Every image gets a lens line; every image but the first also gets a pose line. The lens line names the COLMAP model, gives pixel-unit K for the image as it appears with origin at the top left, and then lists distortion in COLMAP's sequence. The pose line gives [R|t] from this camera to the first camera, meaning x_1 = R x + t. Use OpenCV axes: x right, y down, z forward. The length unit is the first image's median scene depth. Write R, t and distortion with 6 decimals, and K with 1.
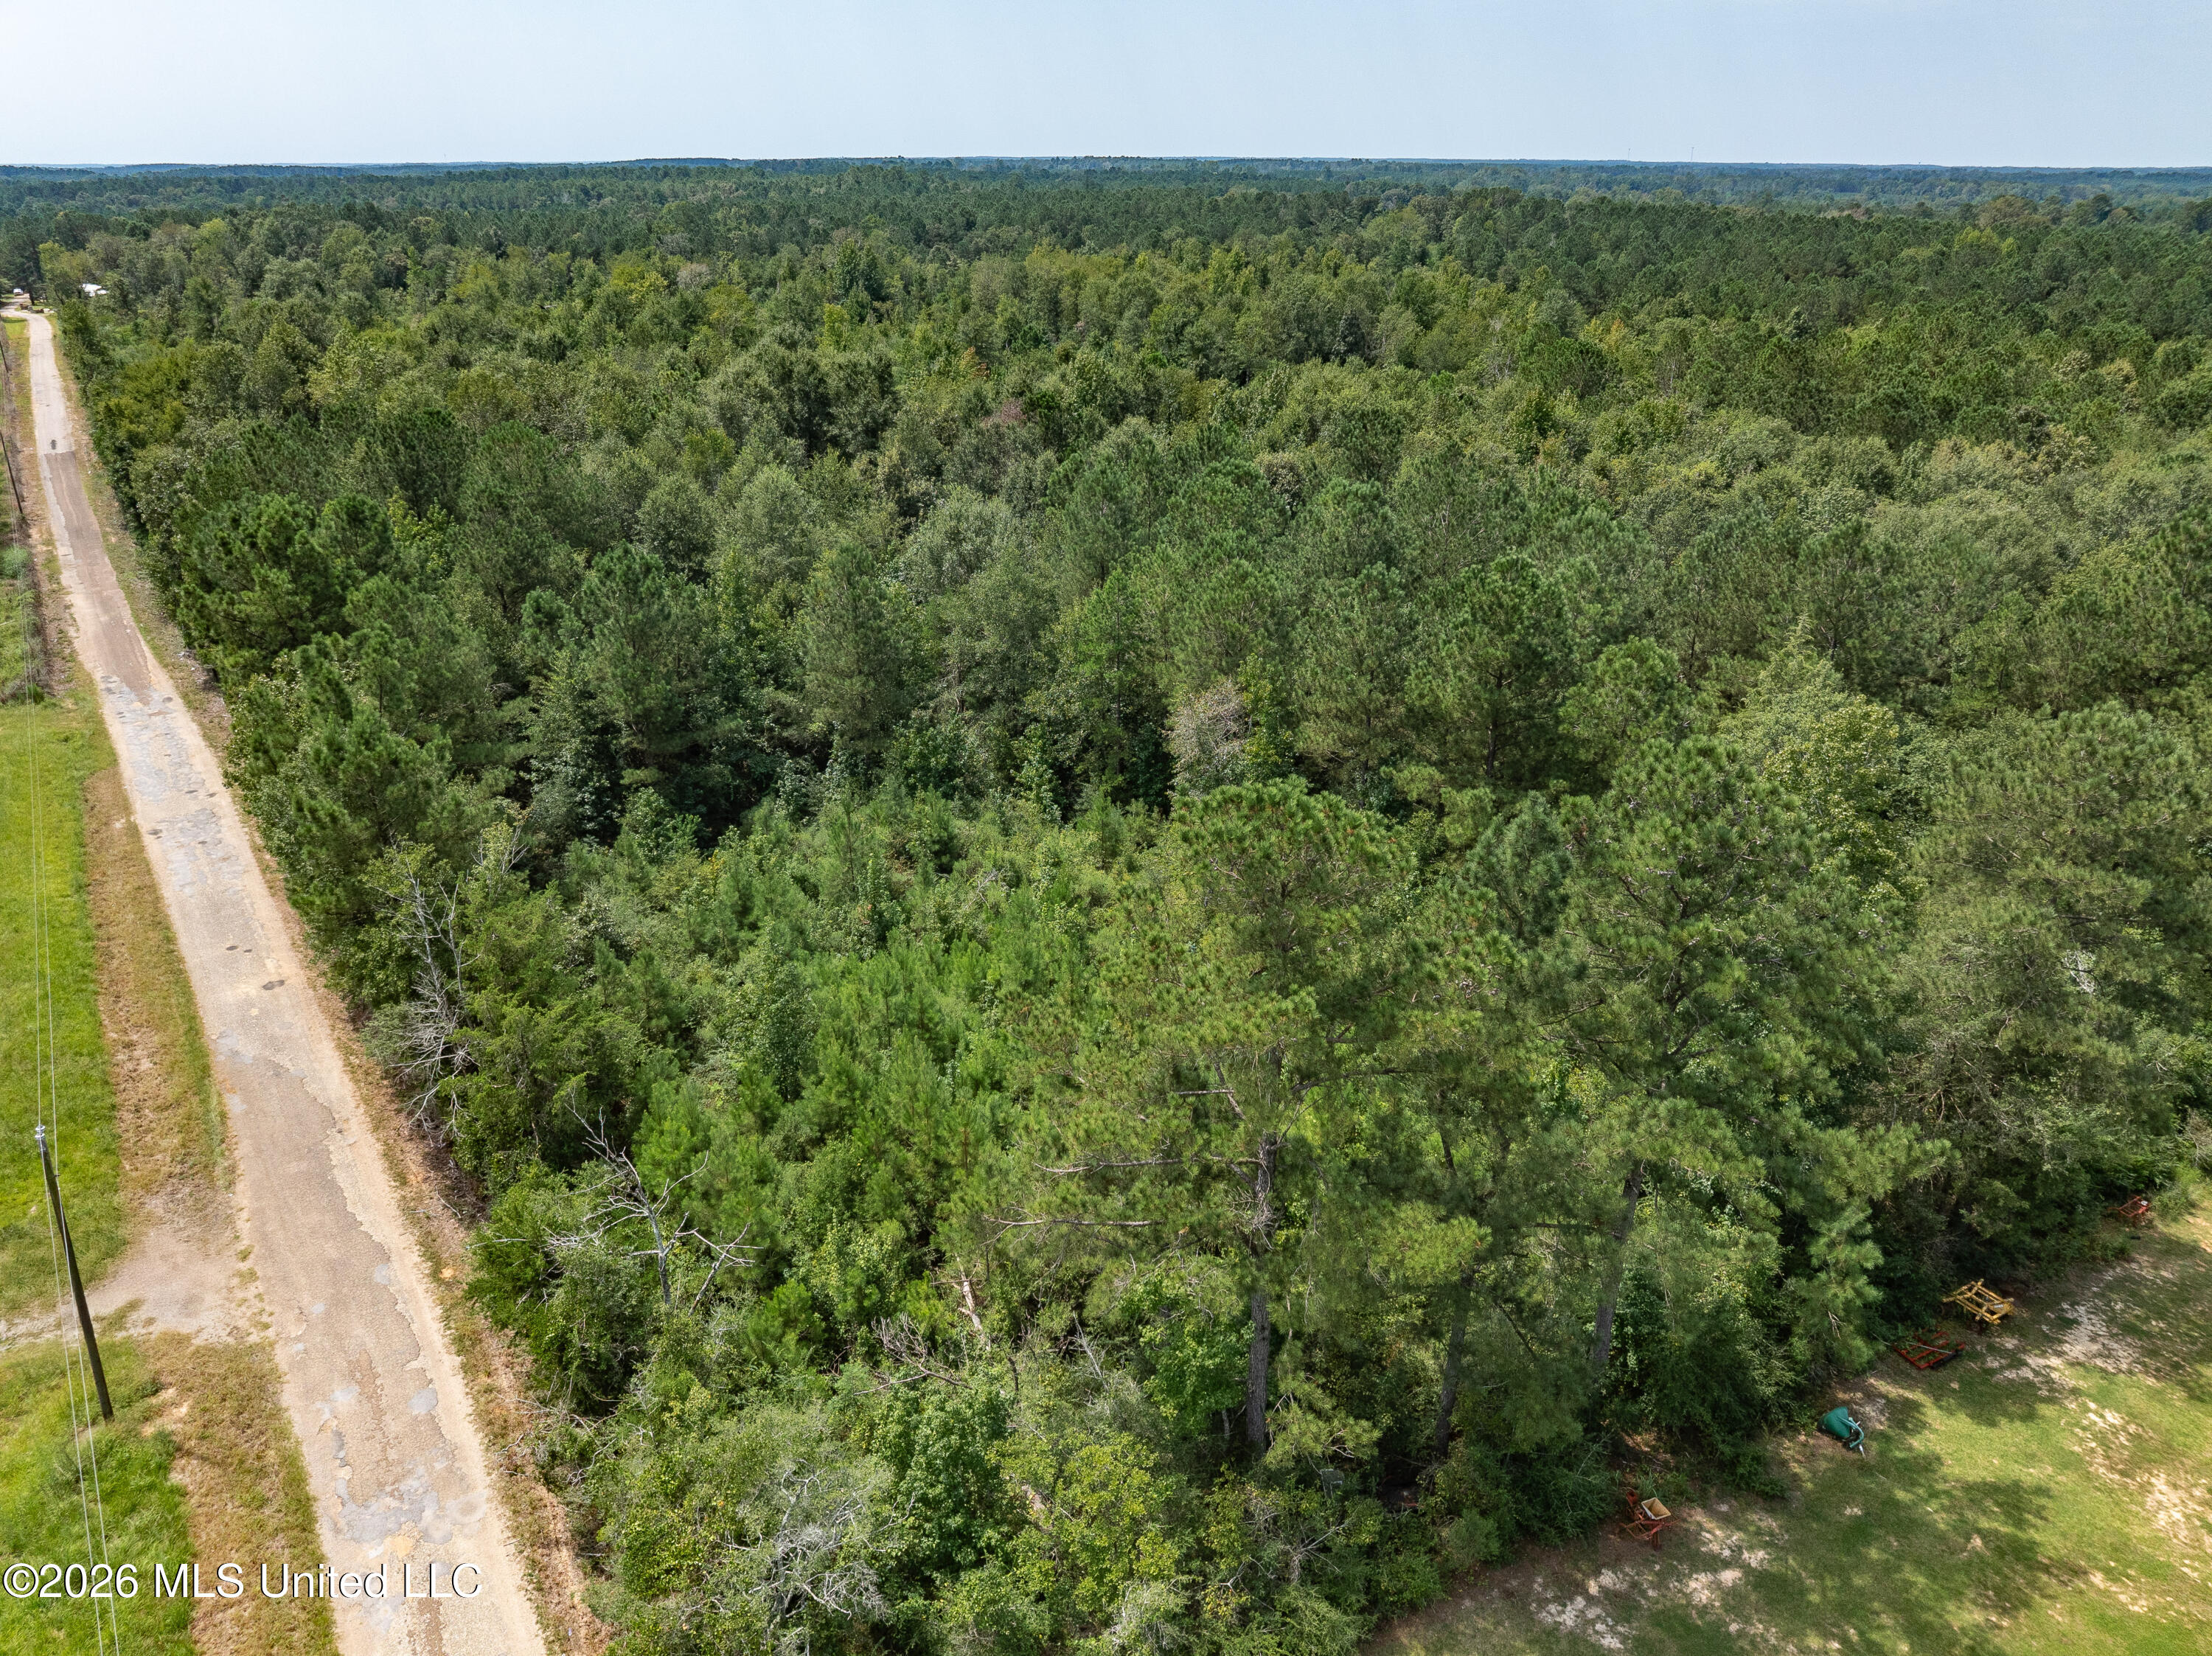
lens RADIAL K [[1518.4, 0, 1098.3], [0, 1518.4, 827.4], [0, 0, 1]] dist [-0.044977, 0.017882]
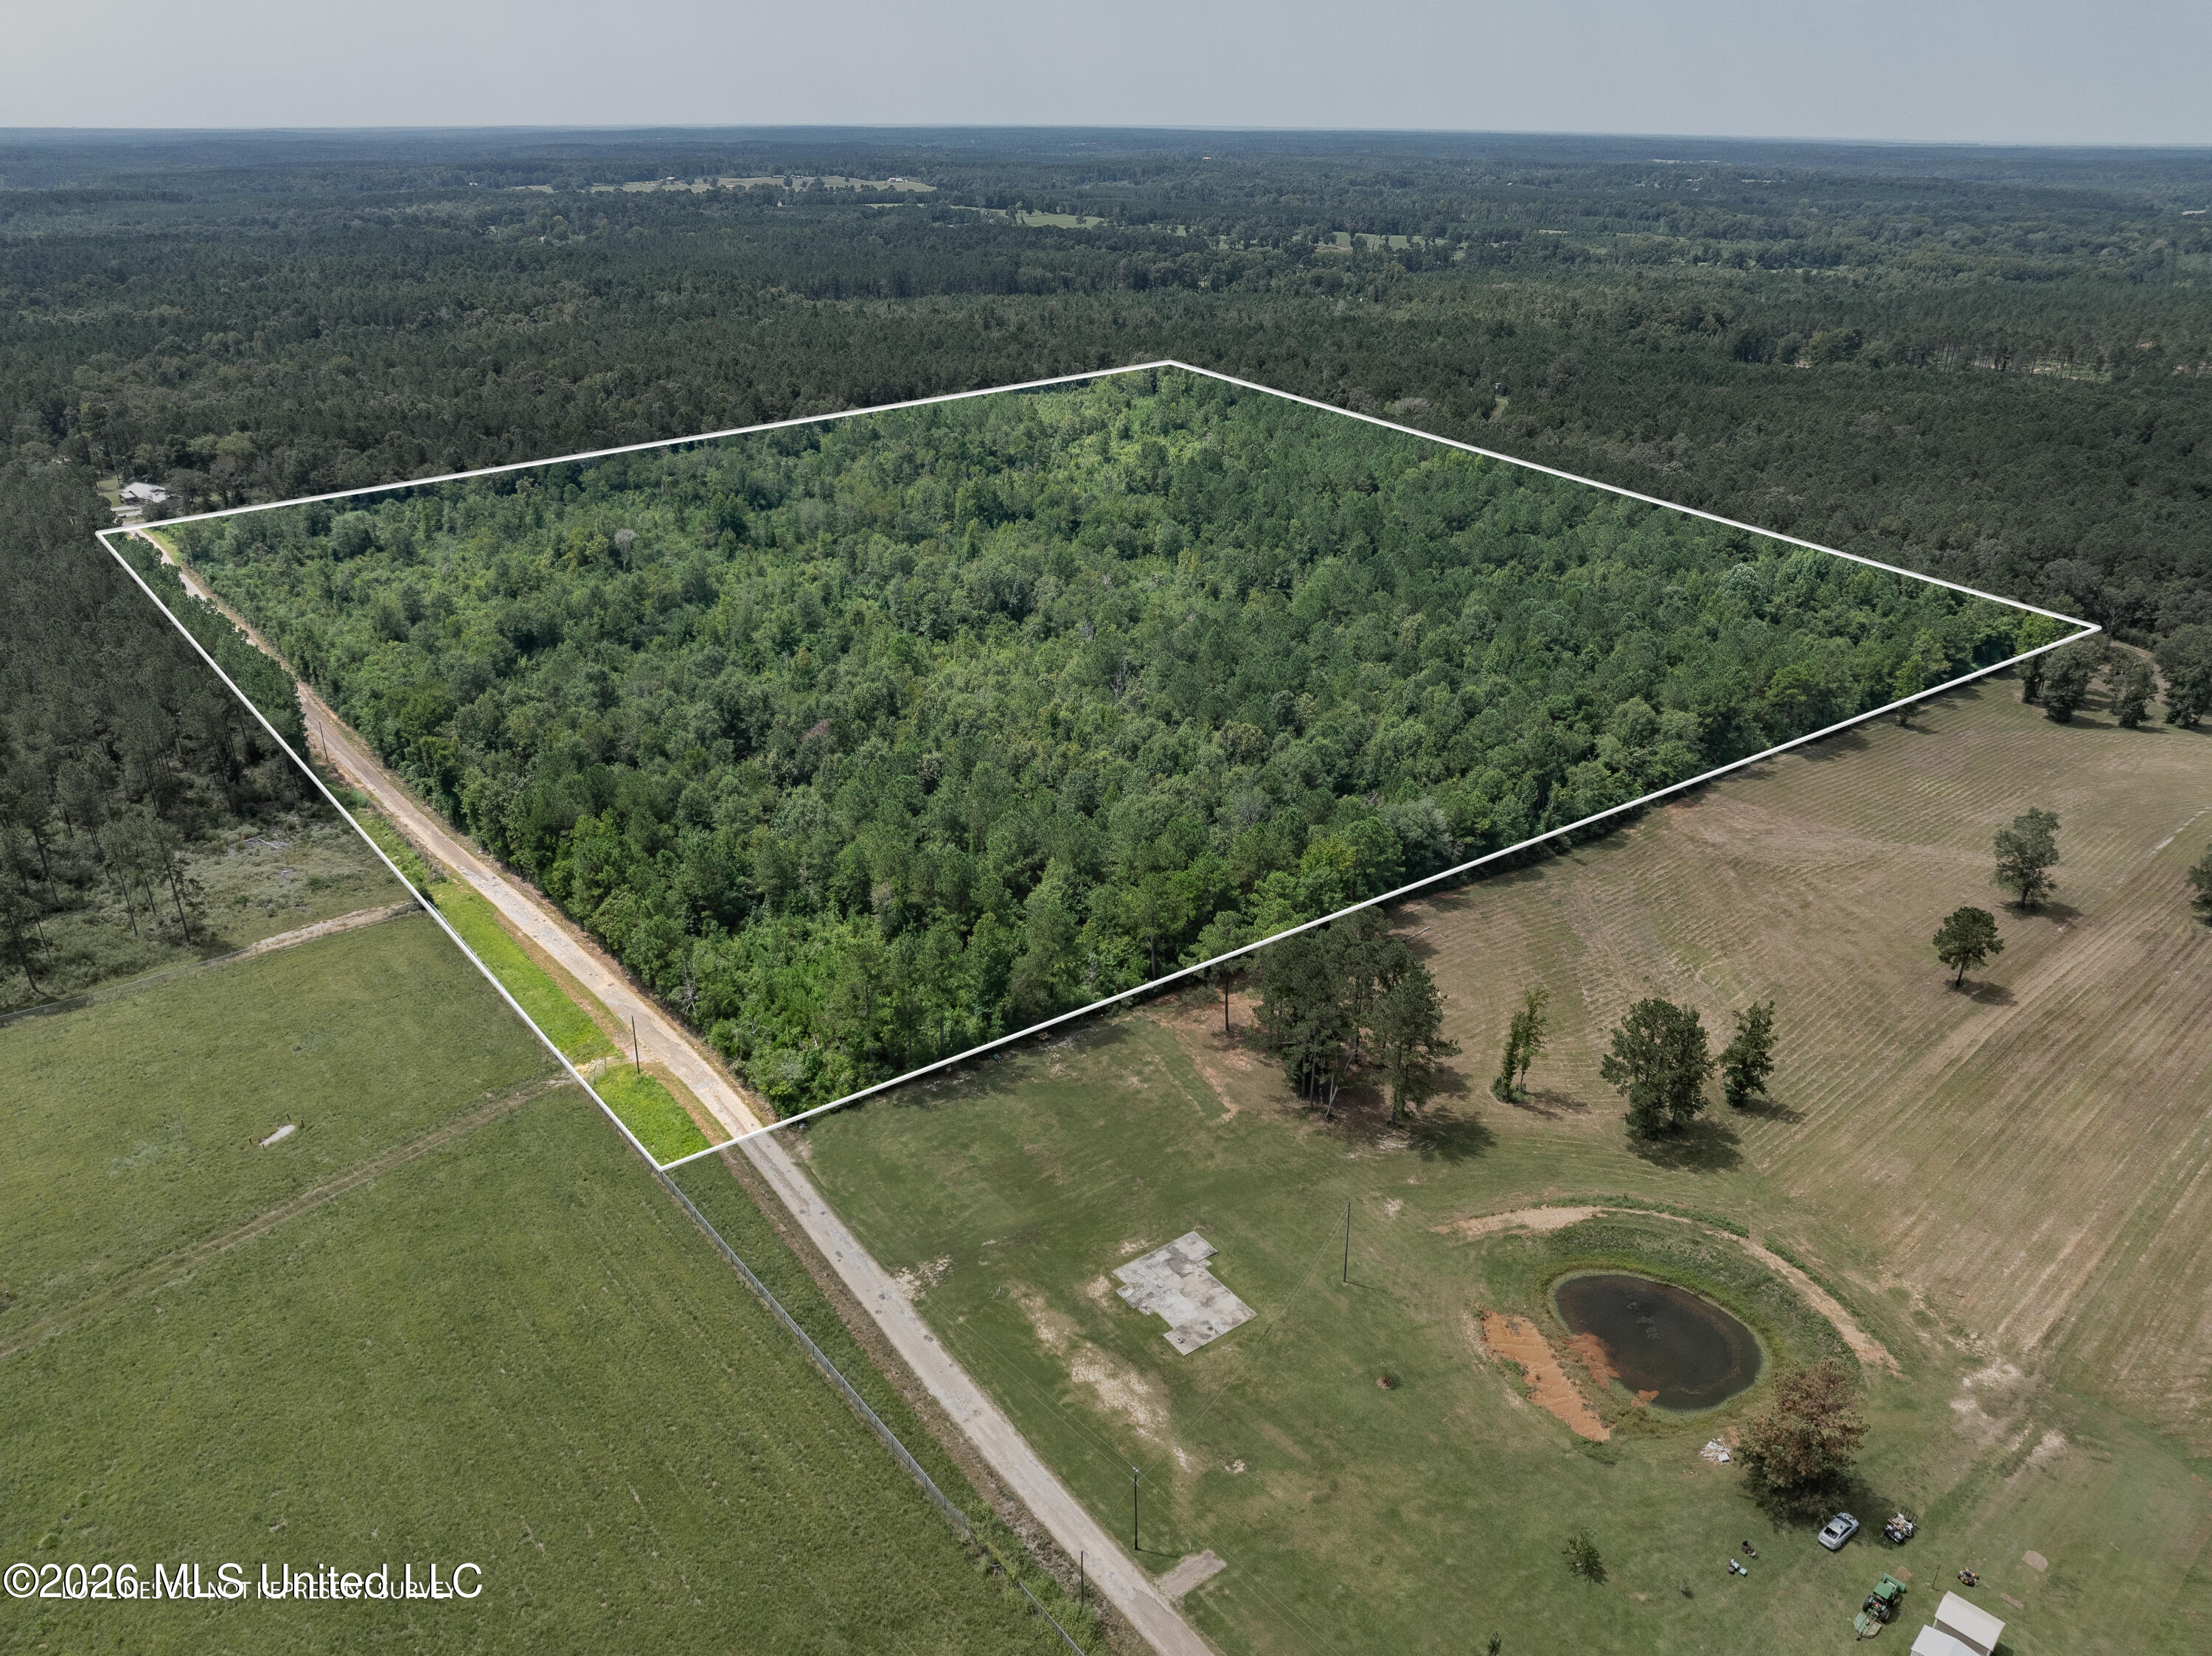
lens RADIAL K [[1518.4, 0, 1116.4], [0, 1518.4, 829.0], [0, 0, 1]] dist [-0.044977, 0.017882]
pose [[0.993183, -0.040211, 0.109411, 0.211230], [0.037744, 0.998986, 0.024524, -0.257943], [-0.110286, -0.020228, 0.993694, -2.257012]]
